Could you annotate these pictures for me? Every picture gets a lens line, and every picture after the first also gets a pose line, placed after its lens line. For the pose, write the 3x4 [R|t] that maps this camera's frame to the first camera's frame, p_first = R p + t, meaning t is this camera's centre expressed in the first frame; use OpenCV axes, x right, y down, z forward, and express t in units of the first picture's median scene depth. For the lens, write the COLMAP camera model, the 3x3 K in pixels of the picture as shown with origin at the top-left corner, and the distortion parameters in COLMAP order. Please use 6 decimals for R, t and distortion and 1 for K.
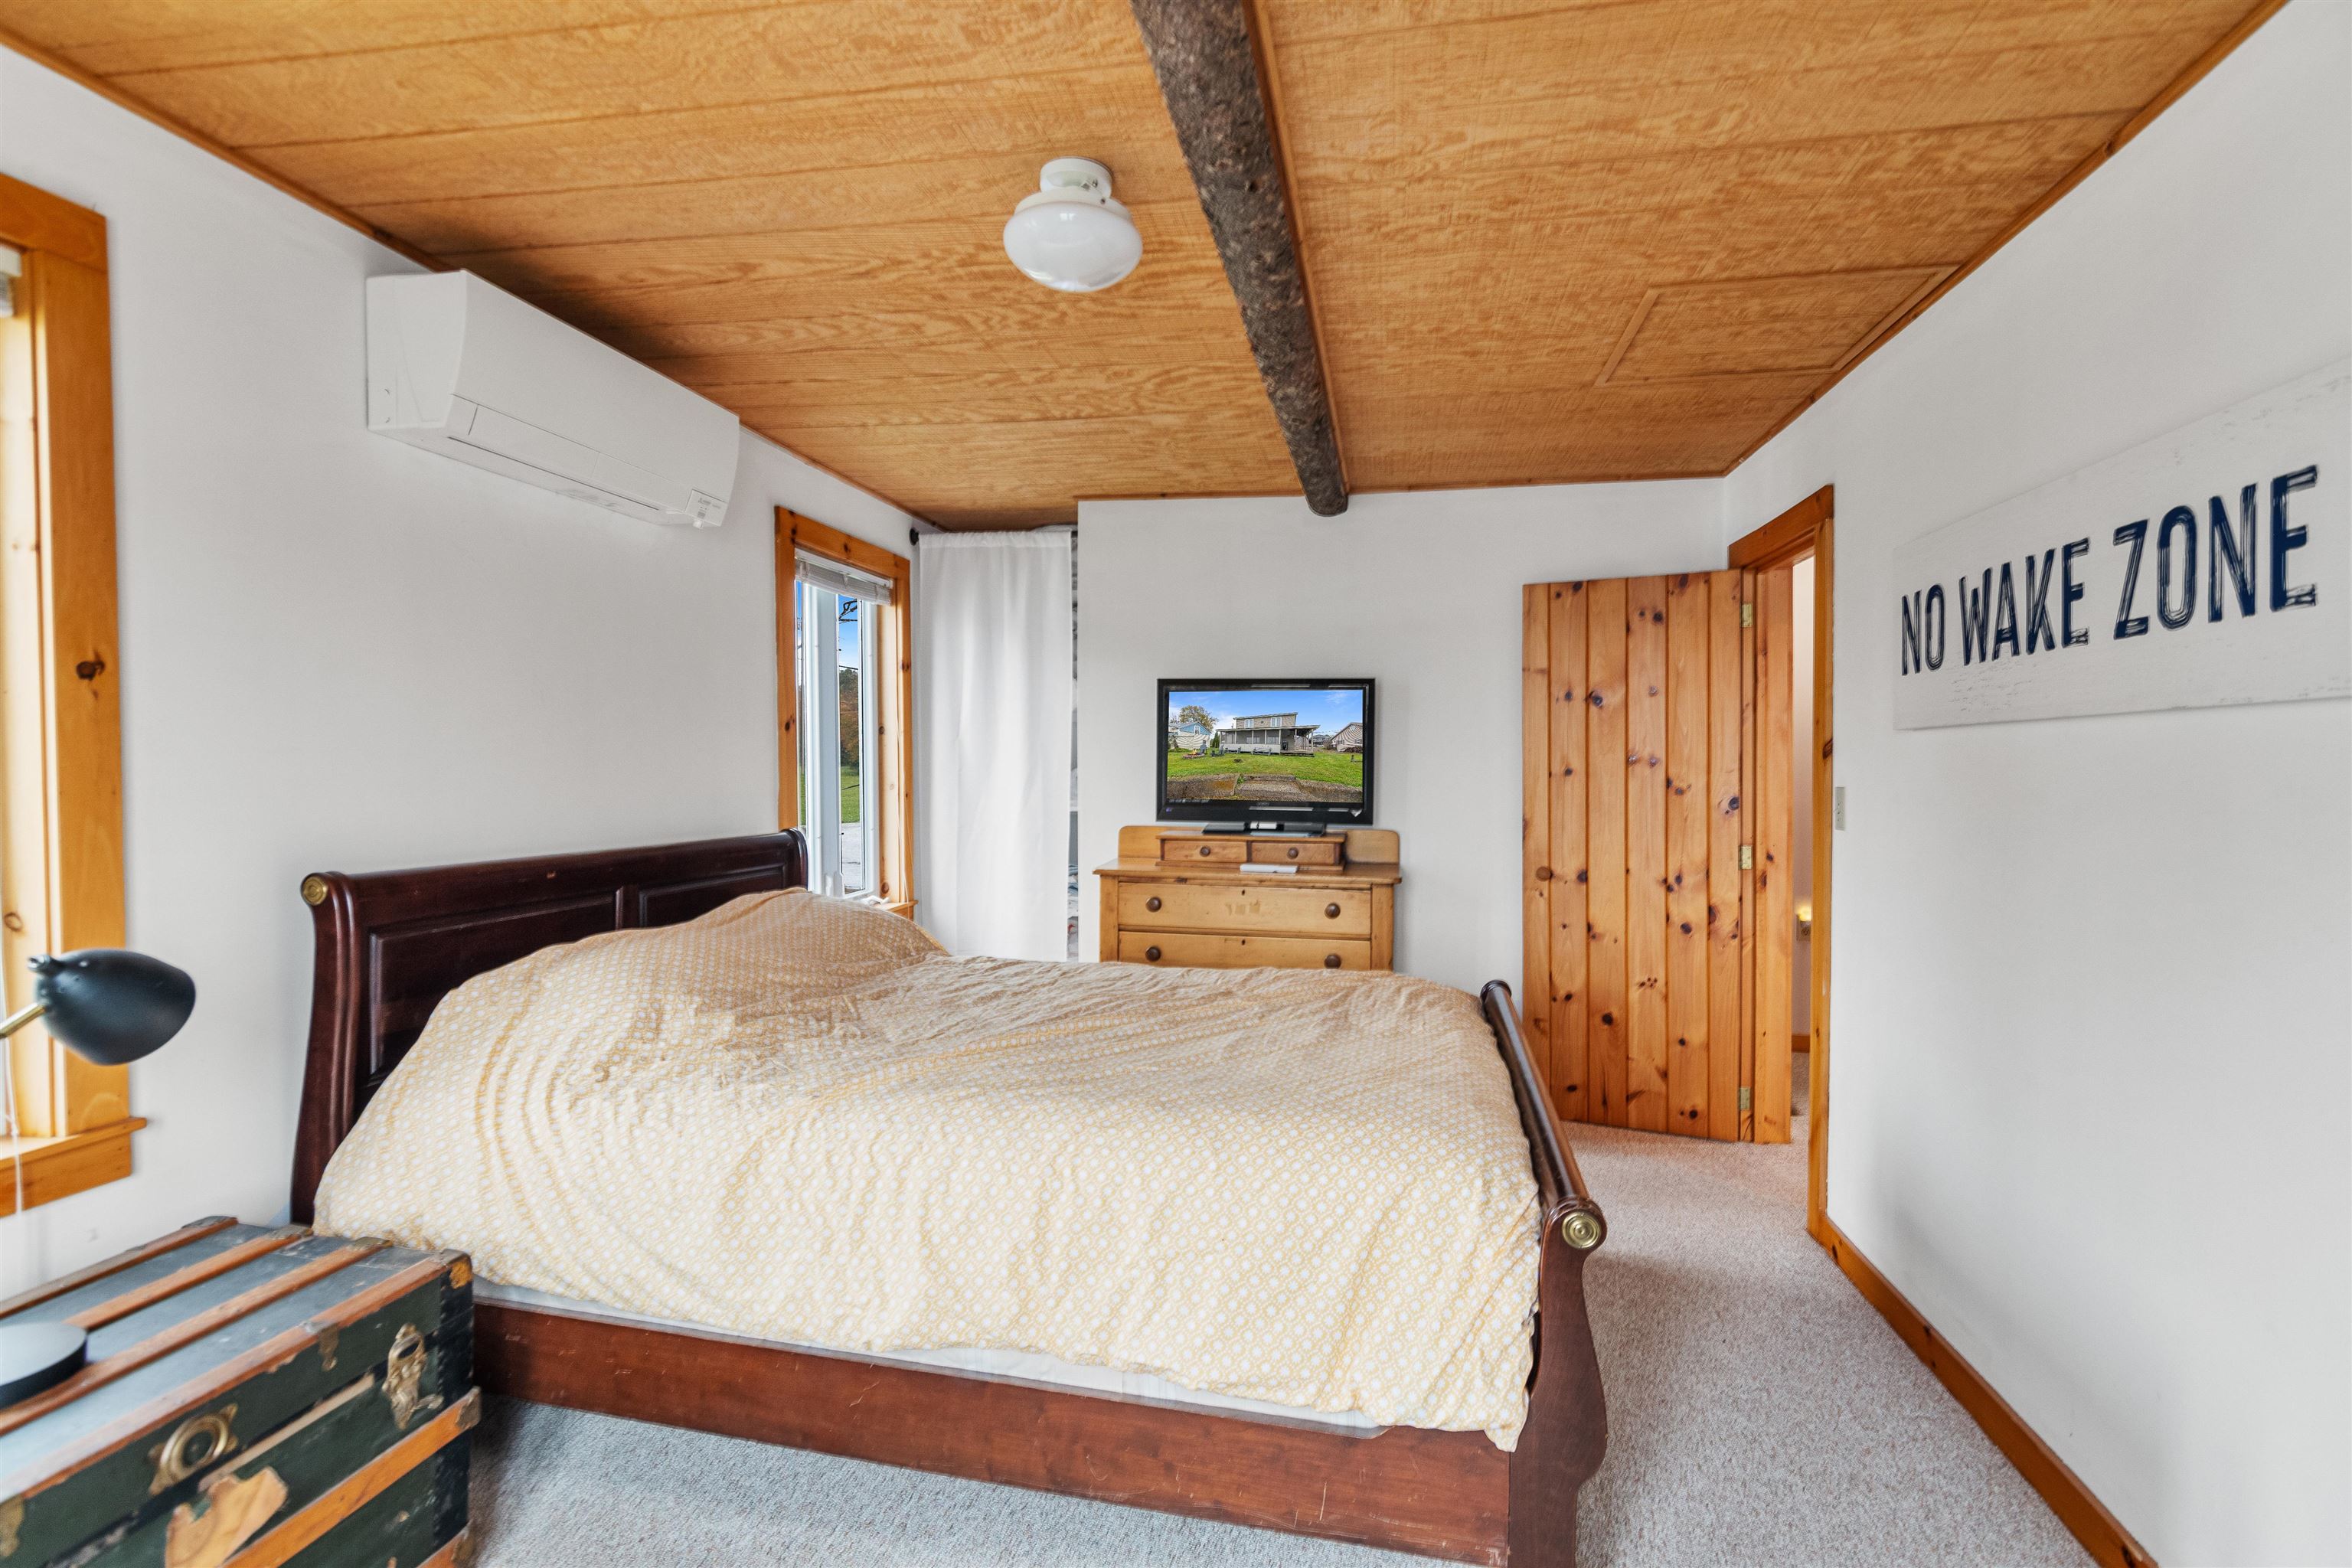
lens RADIAL K [[1142.3, 0, 1168.4], [0, 1142.3, 784.7], [0, 0, 1]] dist [0.004018, 0.000740]
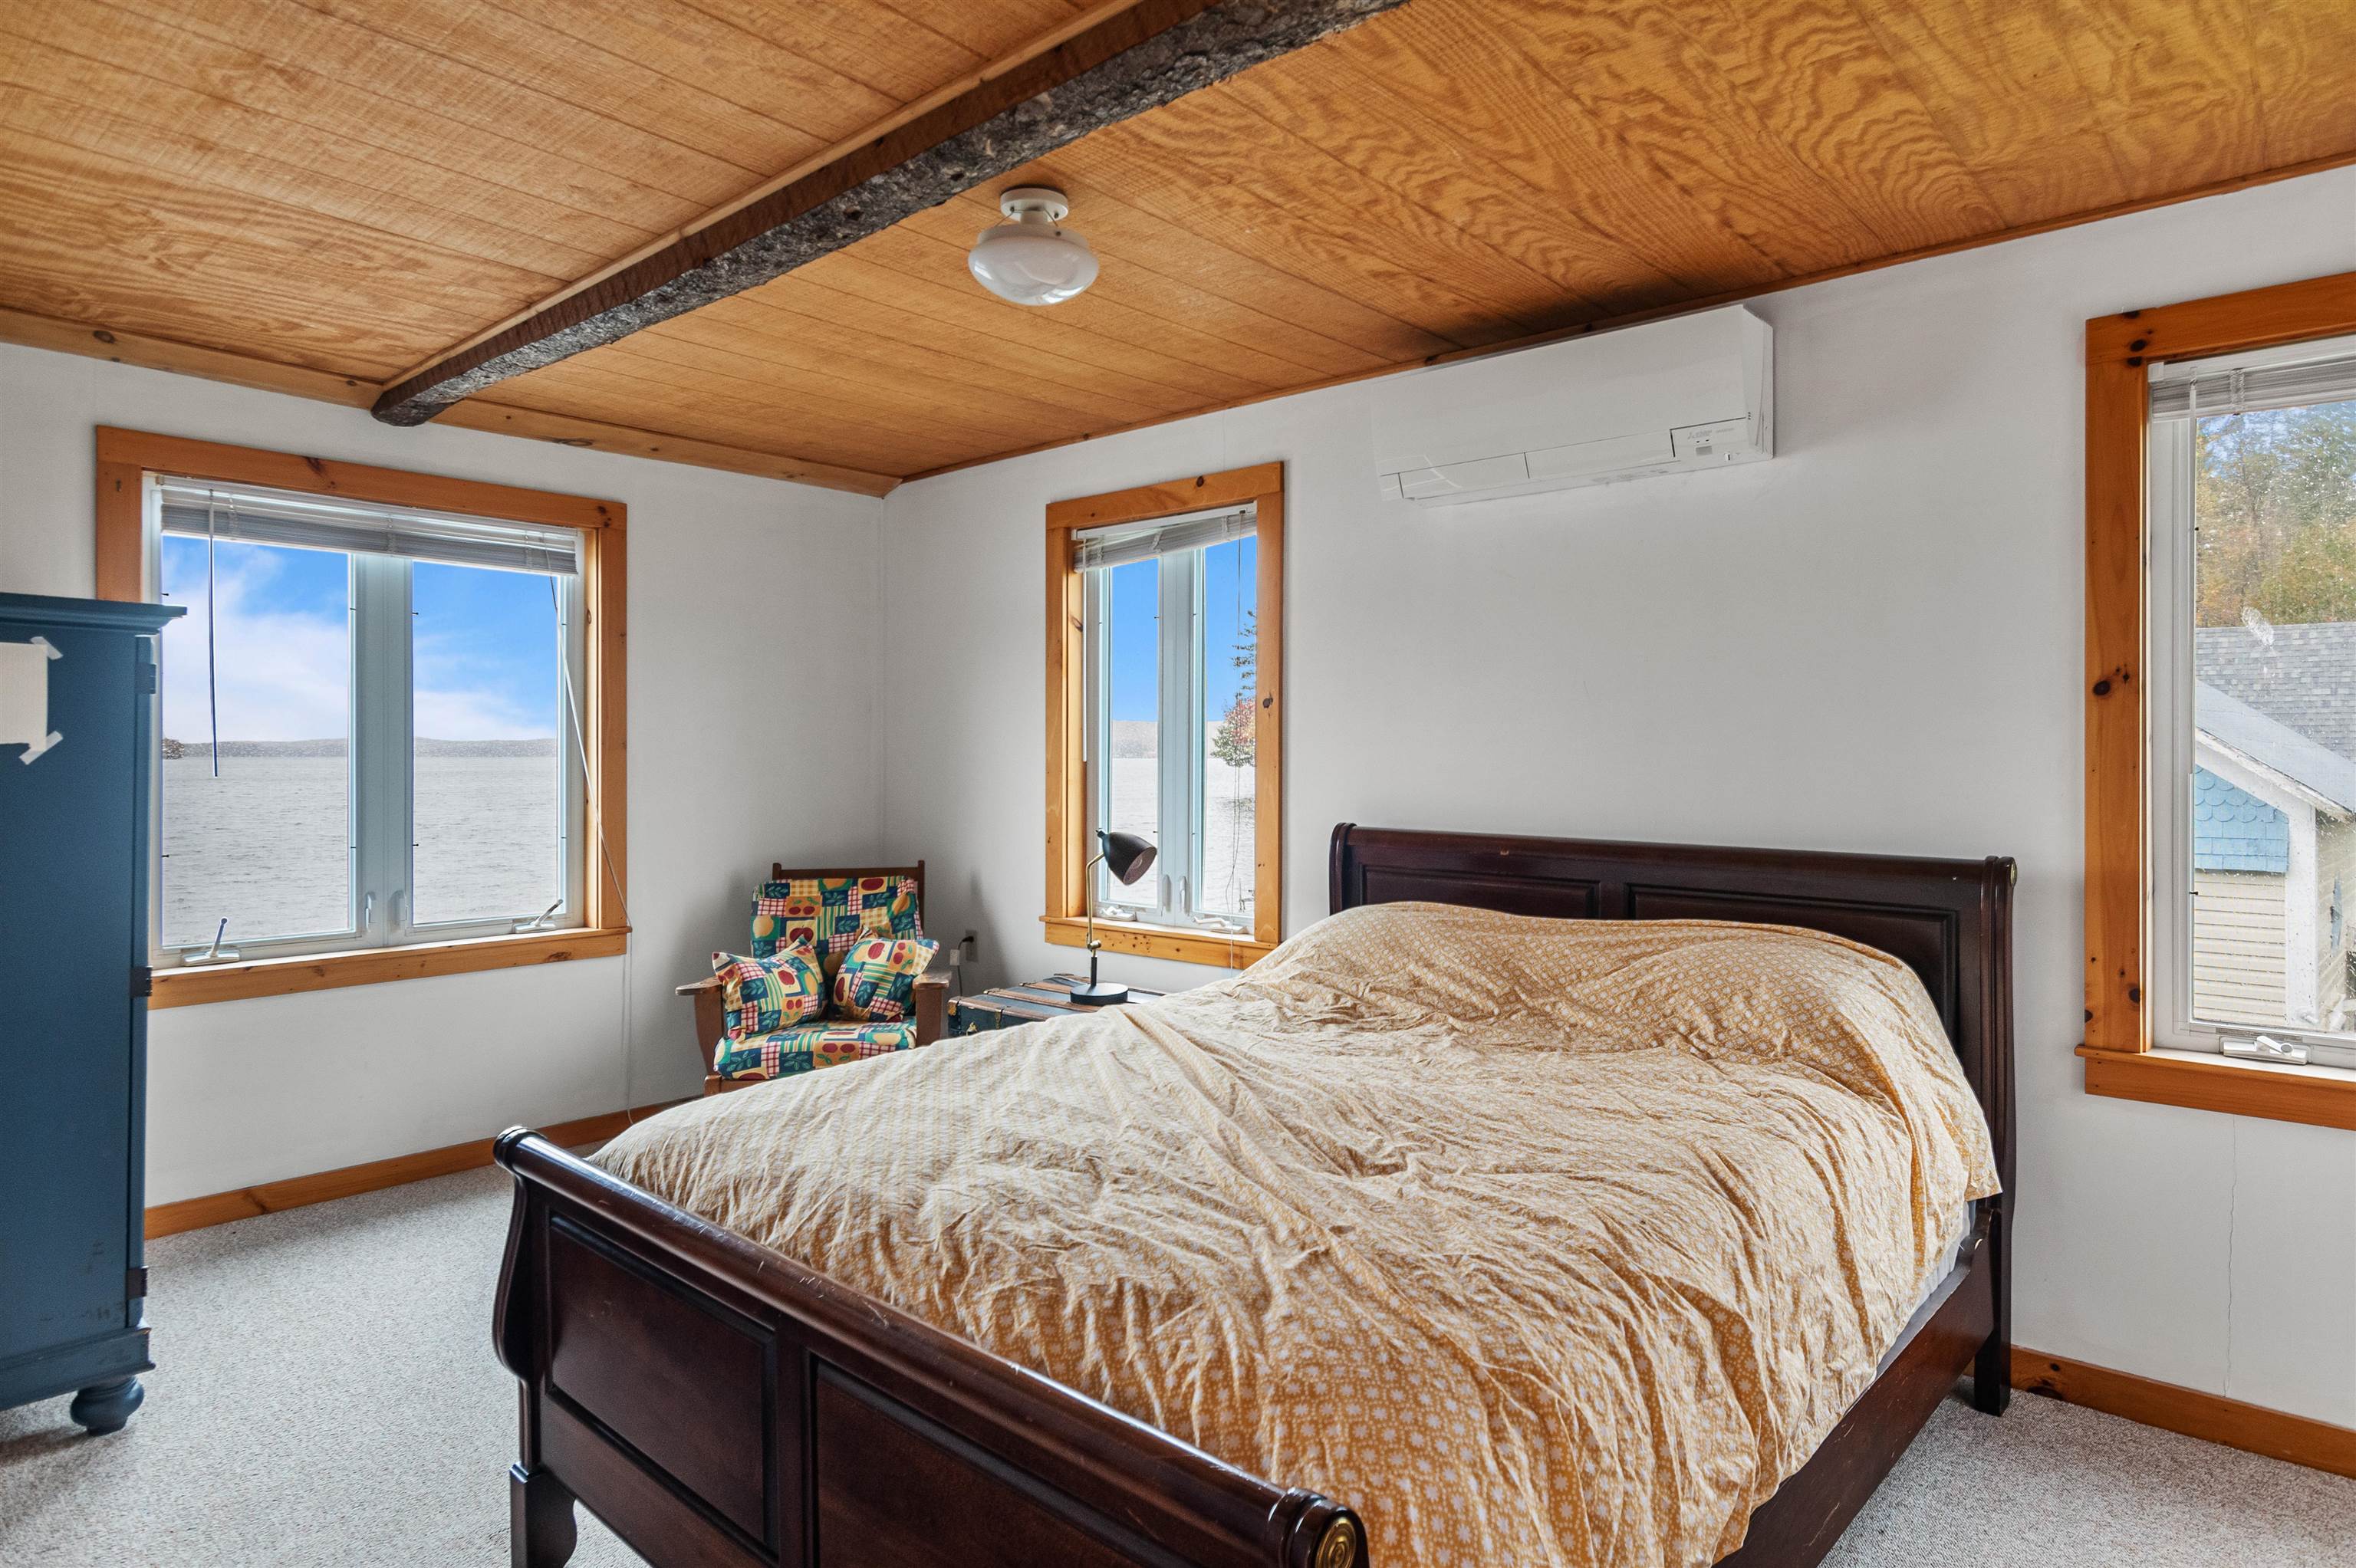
lens RADIAL K [[1311.6, 0, 1165.5], [0, 1311.6, 813.4], [0, 0, 1]] dist [-0.002383, 0.000823]
pose [[-0.520848, 0.039275, -0.852745, 0.599130], [-0.017450, 0.998242, 0.056635, -0.020338], [0.853471, 0.044379, -0.519247, 1.142731]]
